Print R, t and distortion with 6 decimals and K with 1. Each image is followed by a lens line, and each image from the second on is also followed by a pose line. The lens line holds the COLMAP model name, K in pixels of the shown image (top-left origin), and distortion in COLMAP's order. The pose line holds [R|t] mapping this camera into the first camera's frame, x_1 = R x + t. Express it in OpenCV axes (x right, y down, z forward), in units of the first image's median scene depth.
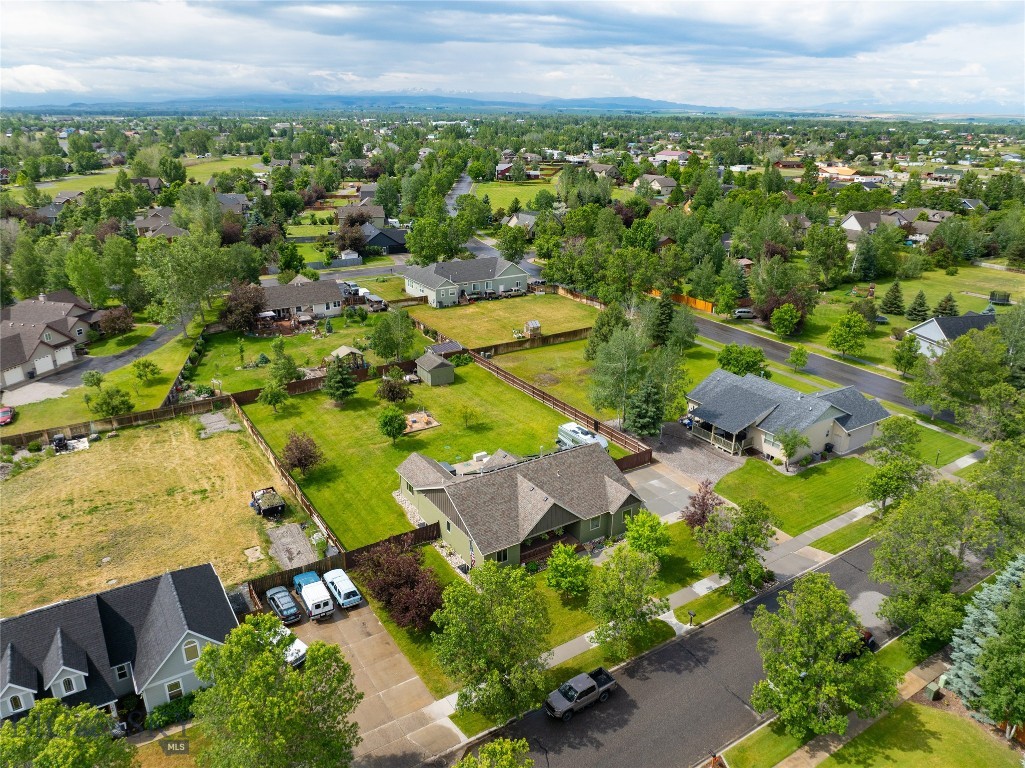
lens RADIAL K [[723.5, 0, 511.1], [0, 723.5, 380.8], [0, 0, 1]] dist [-0.038951, -0.000511]
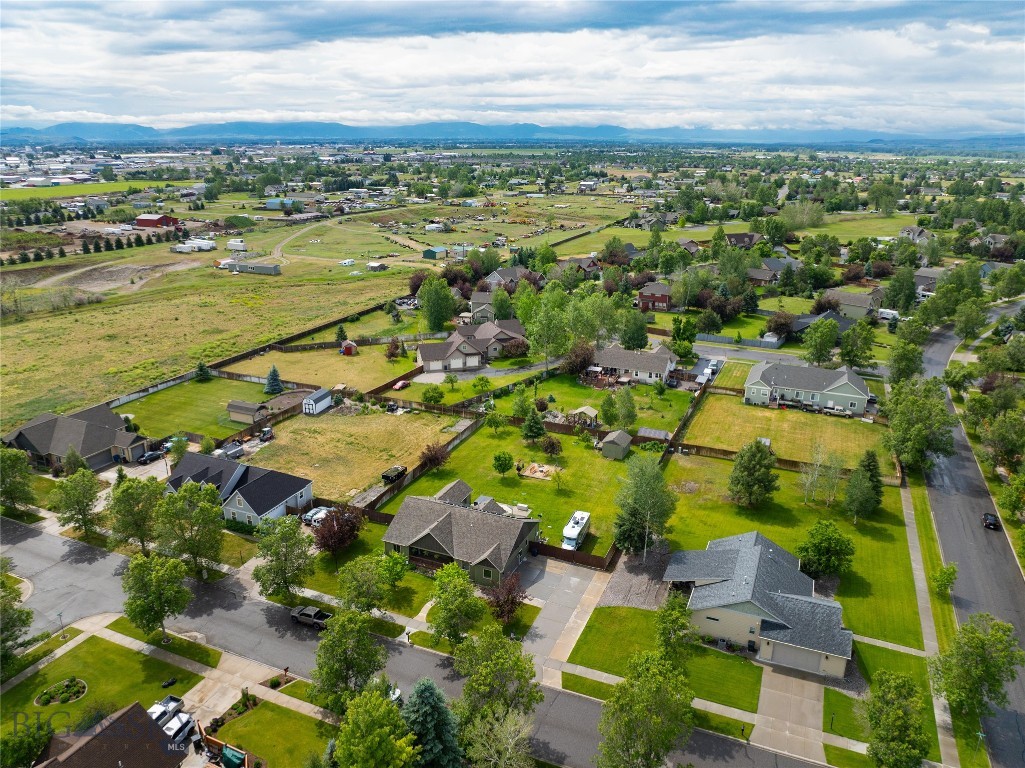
lens RADIAL K [[725.7, 0, 510.5], [0, 725.7, 384.7], [0, 0, 1]] dist [-0.036658, 0.001332]
pose [[0.563108, 0.257614, -0.785204, 0.801383], [-0.290239, 0.951291, 0.103960, -0.206735], [0.773738, 0.169356, 0.610449, 0.117295]]
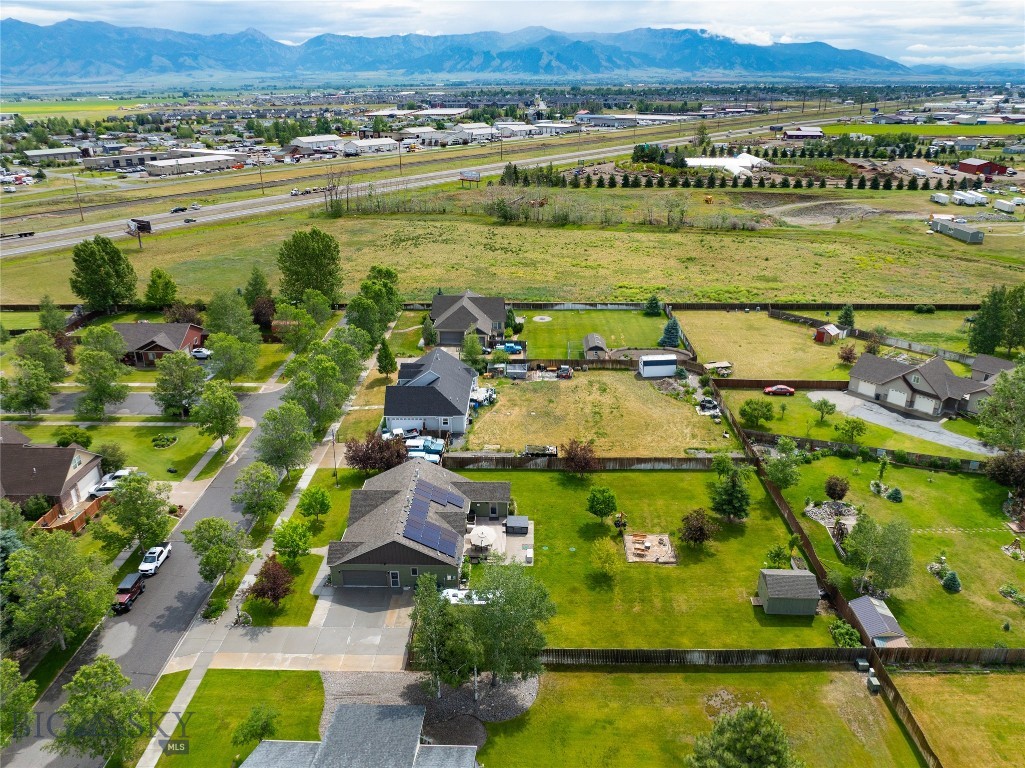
lens RADIAL K [[725.7, 0, 510.5], [0, 725.7, 384.7], [0, 0, 1]] dist [-0.036658, 0.001332]
pose [[-0.561141, 0.316924, -0.764643, 0.557433], [-0.286384, 0.792401, 0.538595, -0.514396], [0.776598, 0.521210, -0.353887, 1.040031]]
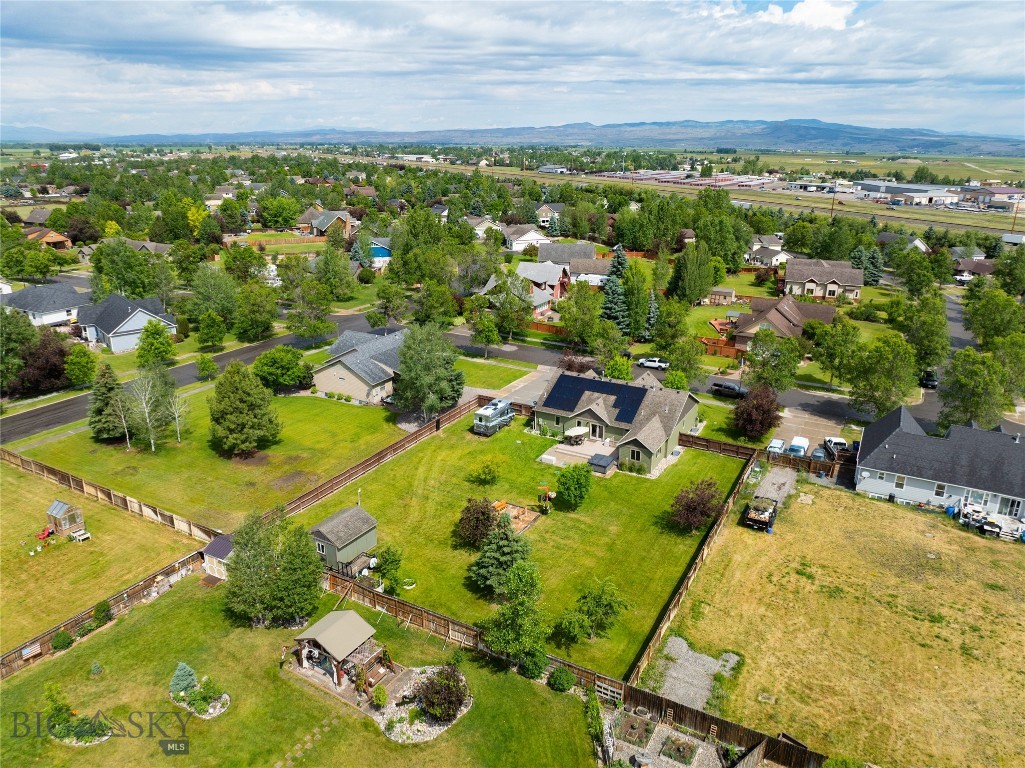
lens RADIAL K [[723.5, 0, 511.1], [0, 723.5, 380.8], [0, 0, 1]] dist [-0.038951, -0.000511]
pose [[-0.477225, -0.290185, 0.829487, -0.695668], [0.295657, 0.835863, 0.462515, -0.394201], [-0.827552, 0.465967, -0.313100, 1.123574]]
